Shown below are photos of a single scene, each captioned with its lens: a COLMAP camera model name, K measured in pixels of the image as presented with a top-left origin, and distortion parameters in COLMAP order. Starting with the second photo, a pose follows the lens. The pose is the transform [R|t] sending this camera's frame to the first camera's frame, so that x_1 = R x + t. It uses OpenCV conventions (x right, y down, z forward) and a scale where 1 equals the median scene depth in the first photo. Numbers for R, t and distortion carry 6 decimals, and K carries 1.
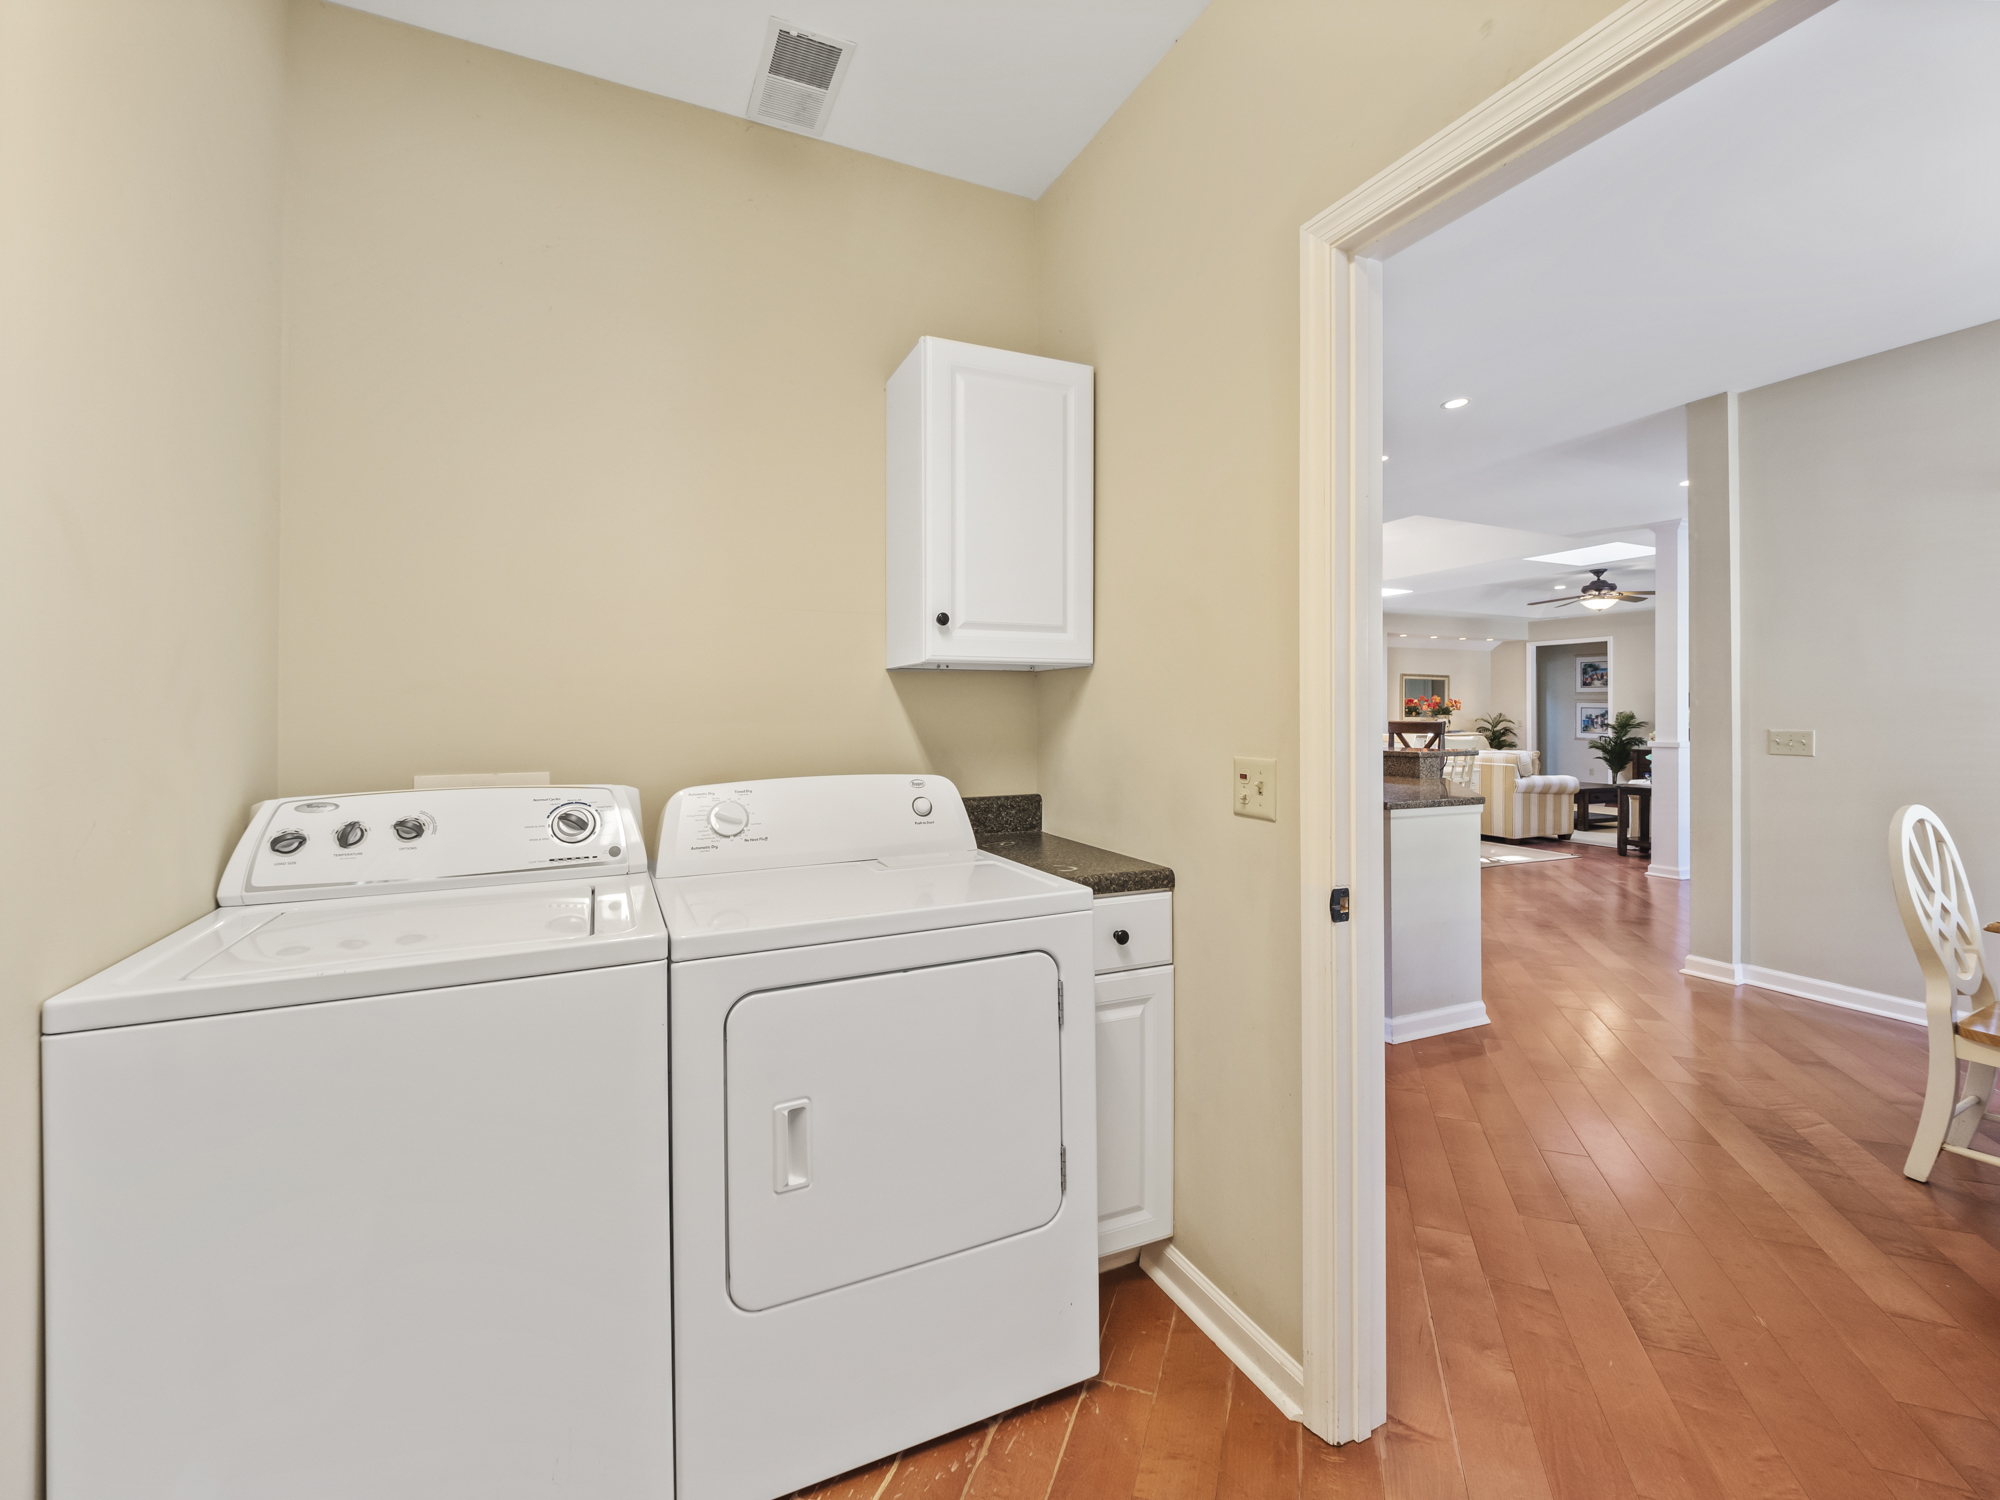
lens RADIAL K [[861.7, 0, 996.7], [0, 861.7, 716.9], [0, 0, 1]] dist [0.000434, 0.000328]
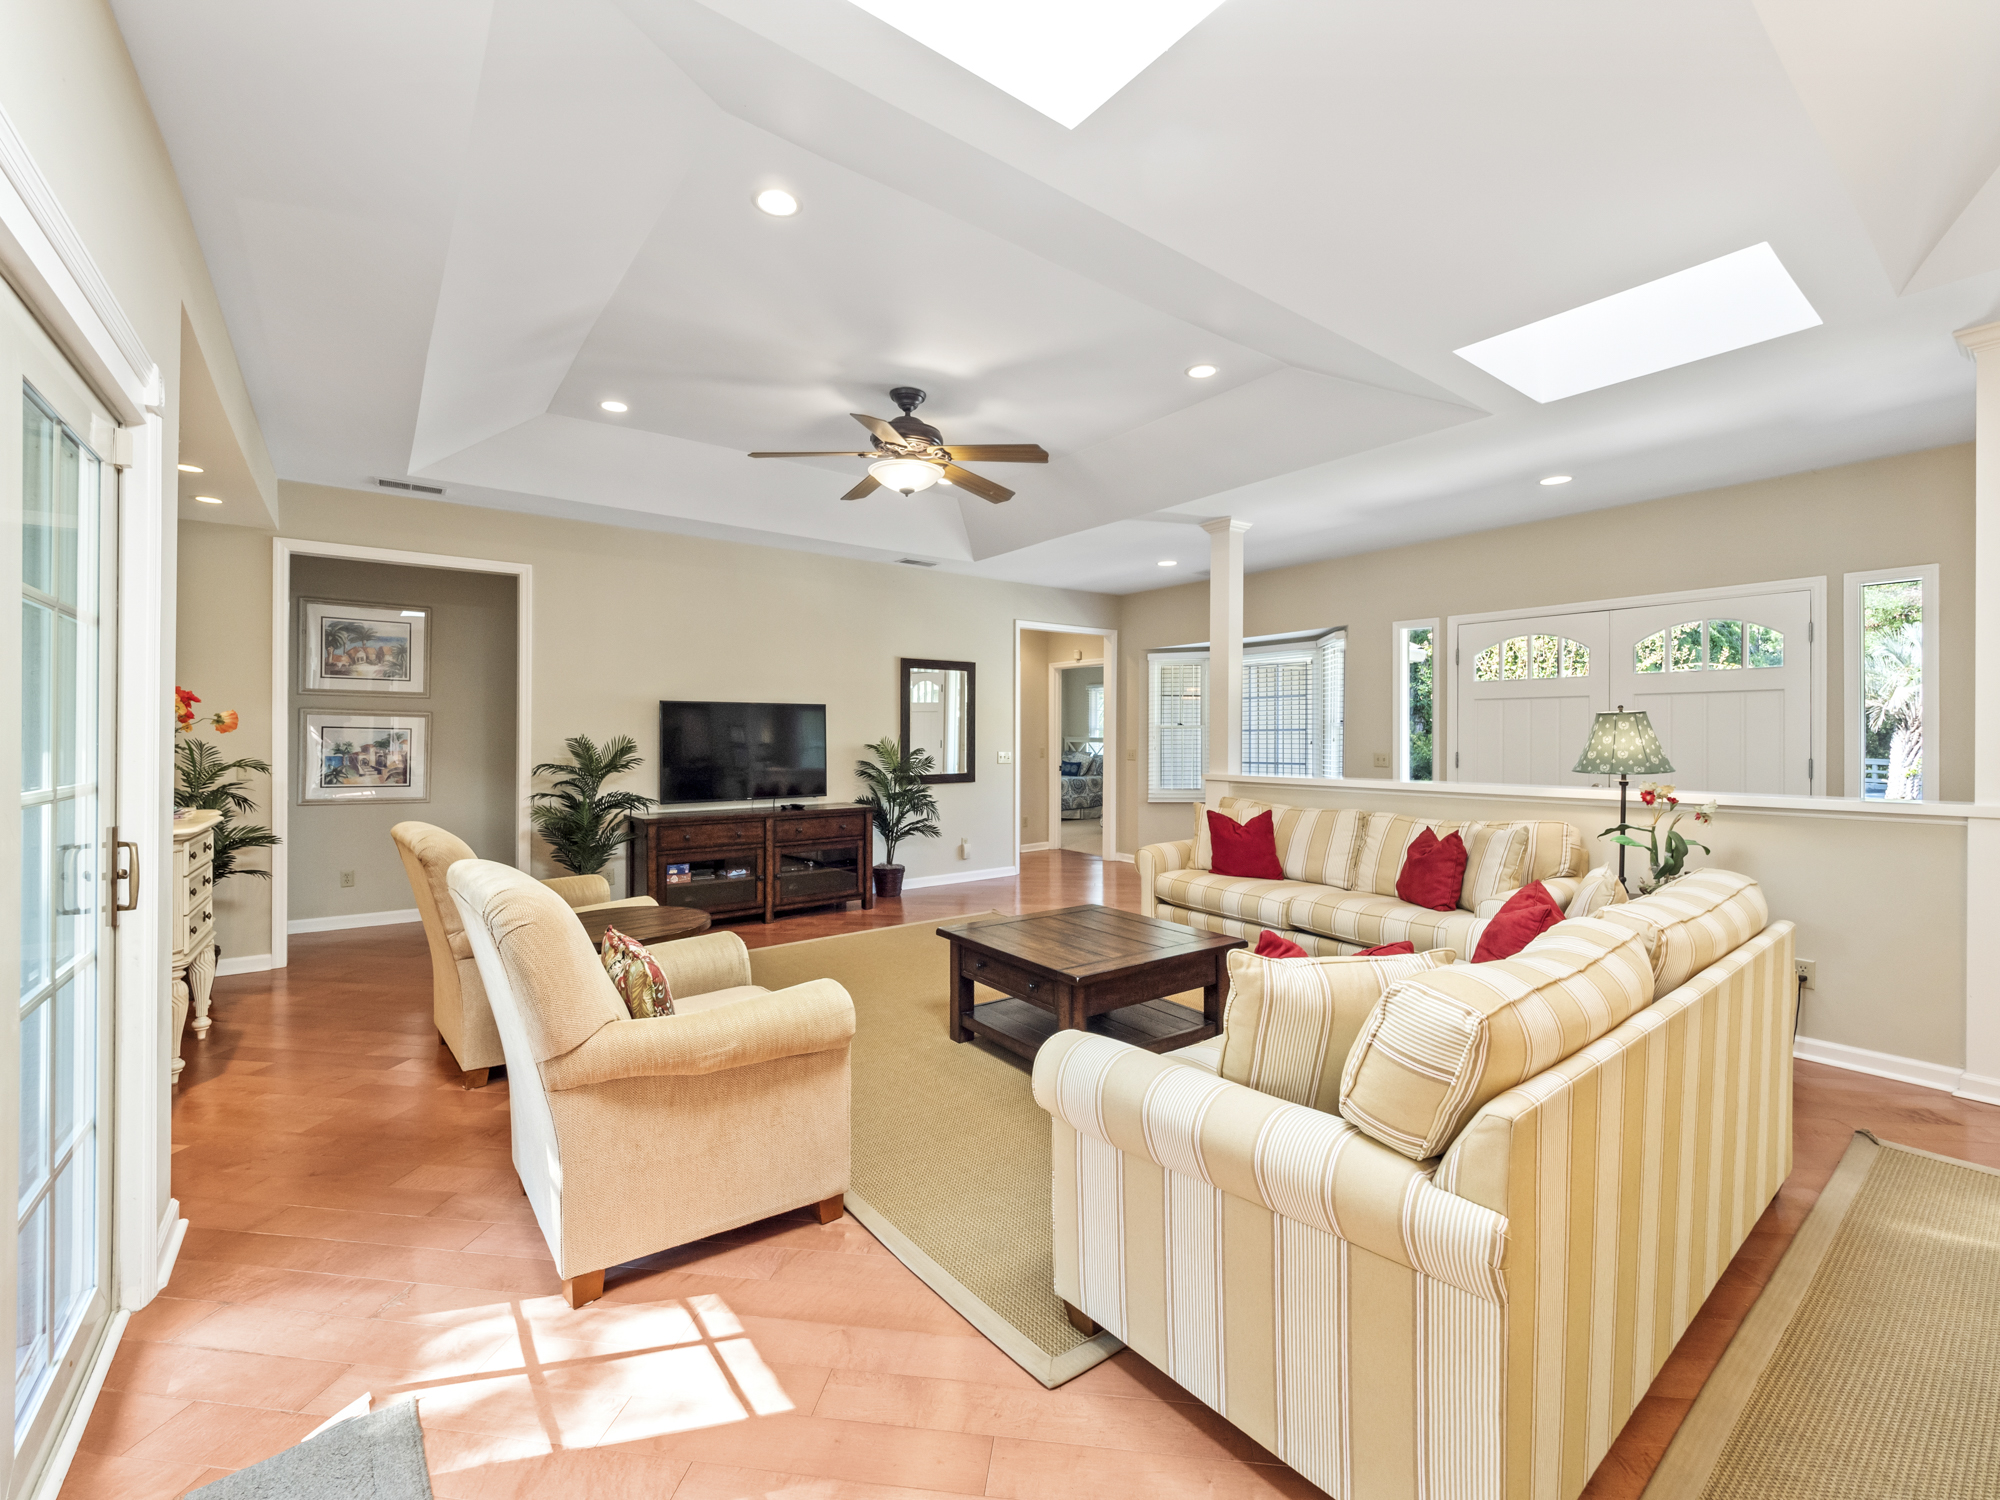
lens RADIAL K [[826.1, 0, 963.6], [0, 826.1, 728.7], [0, 0, 1]] dist [0.029780, -0.017418]
pose [[-0.192623, 0.011236, 0.981209, 0.230944], [0.007928, 0.999920, -0.009894, -0.003647], [-0.981241, 0.005873, -0.192697, 0.784251]]
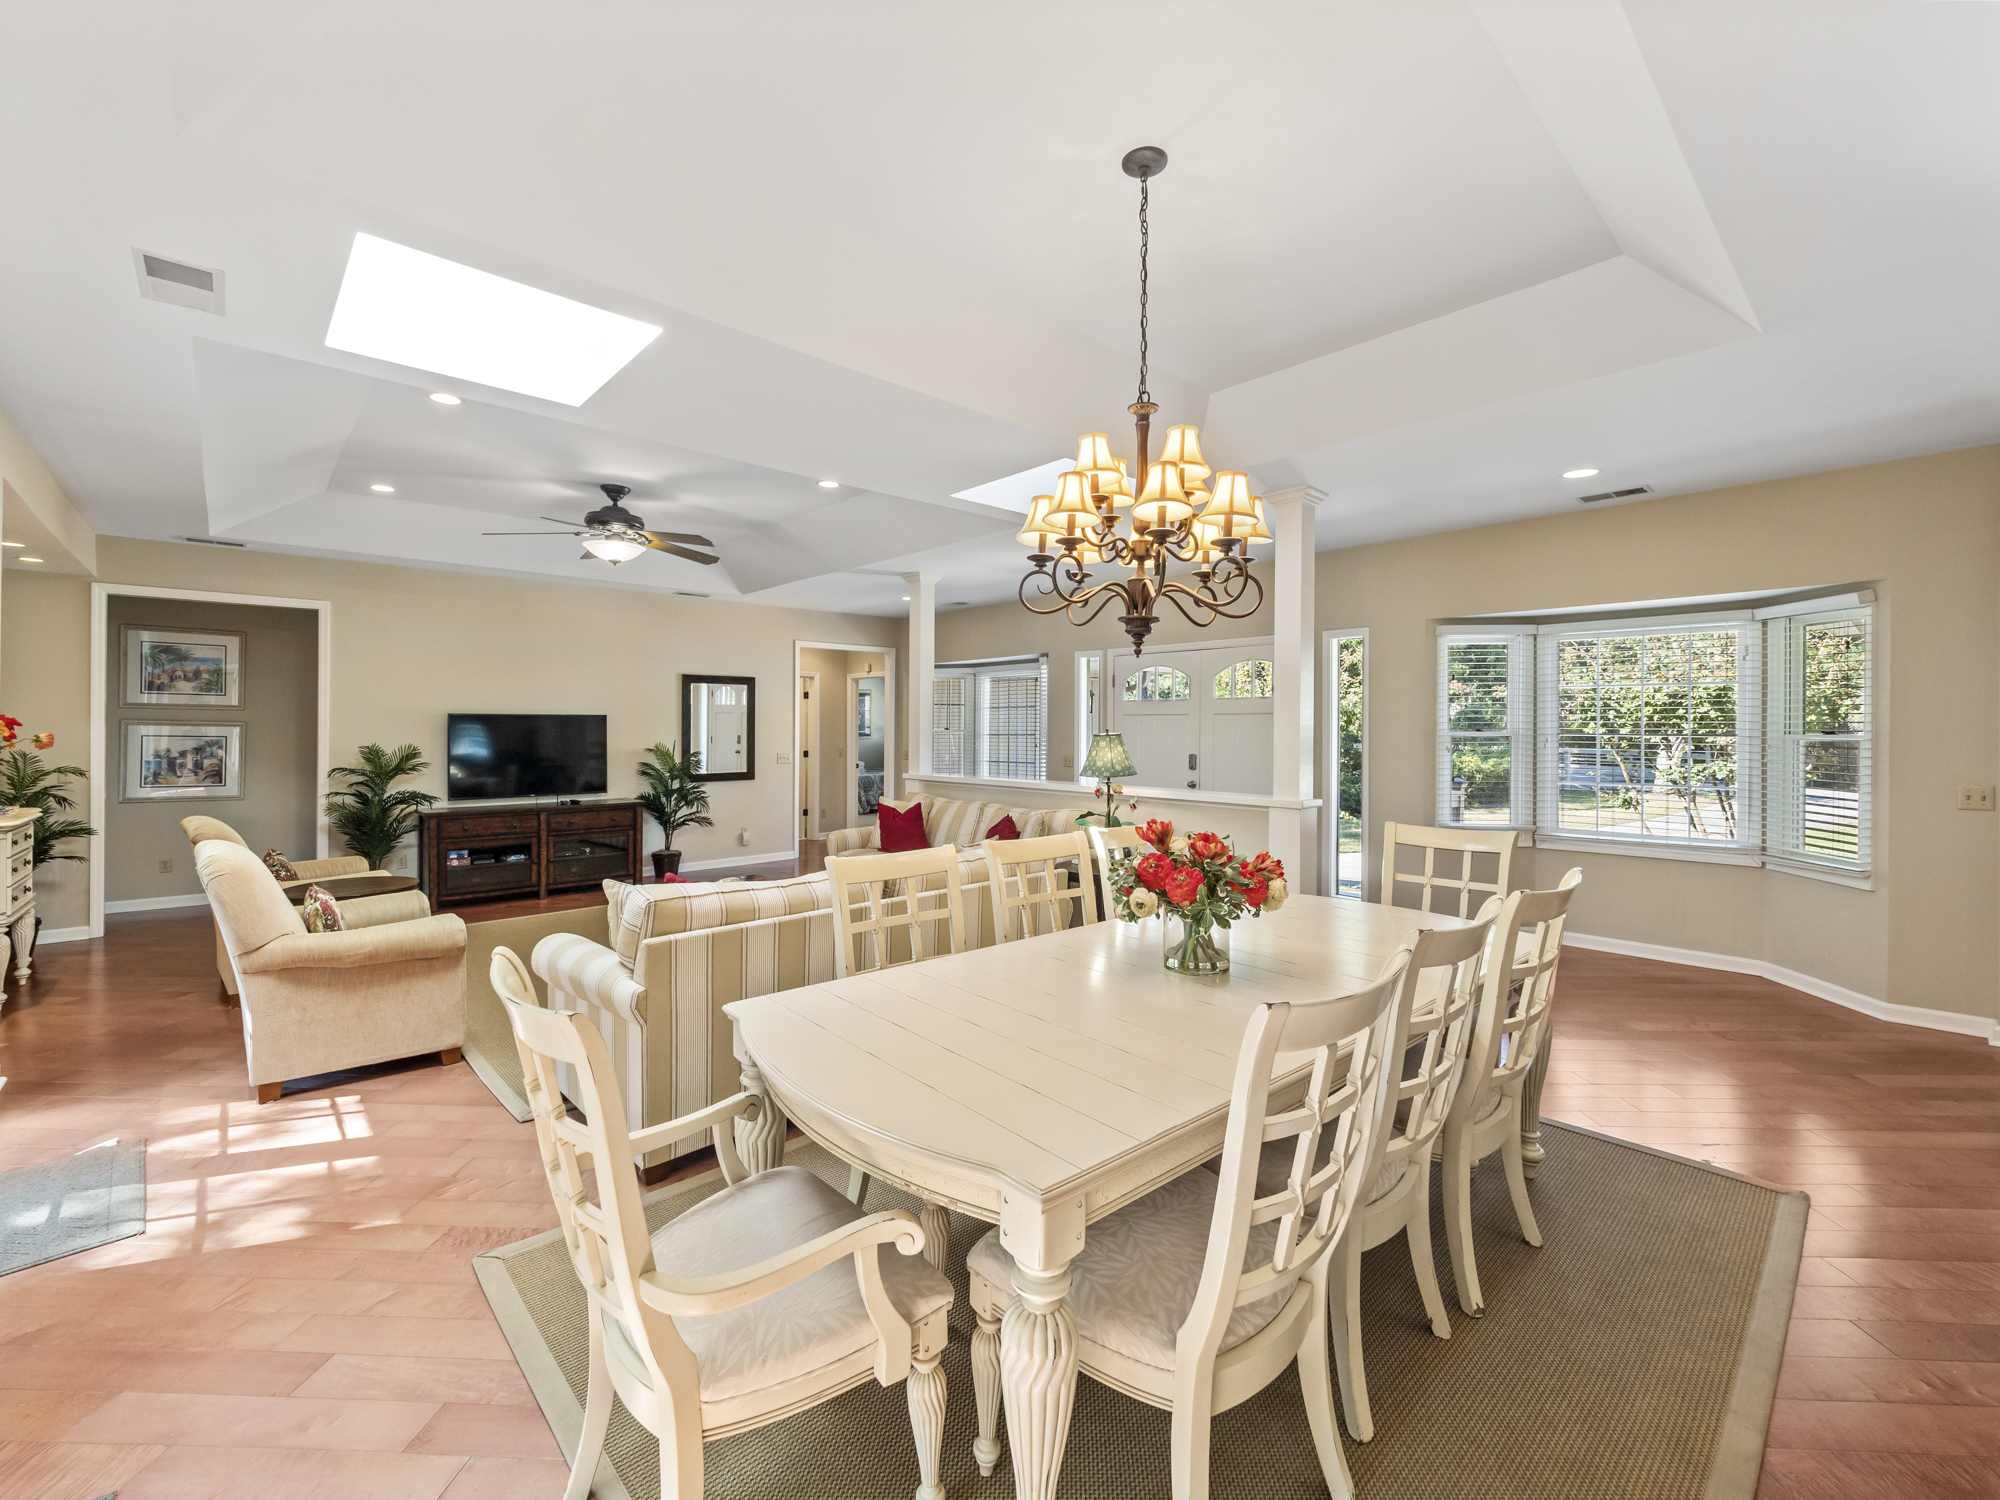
lens RADIAL K [[861.7, 0, 996.7], [0, 861.7, 716.9], [0, 0, 1]] dist [0.000434, 0.000328]
pose [[-0.288022, 0.009874, 0.957573, 0.085821], [0.005053, 0.999949, -0.008791, -0.014528], [-0.957610, 0.002307, -0.288057, 0.691158]]
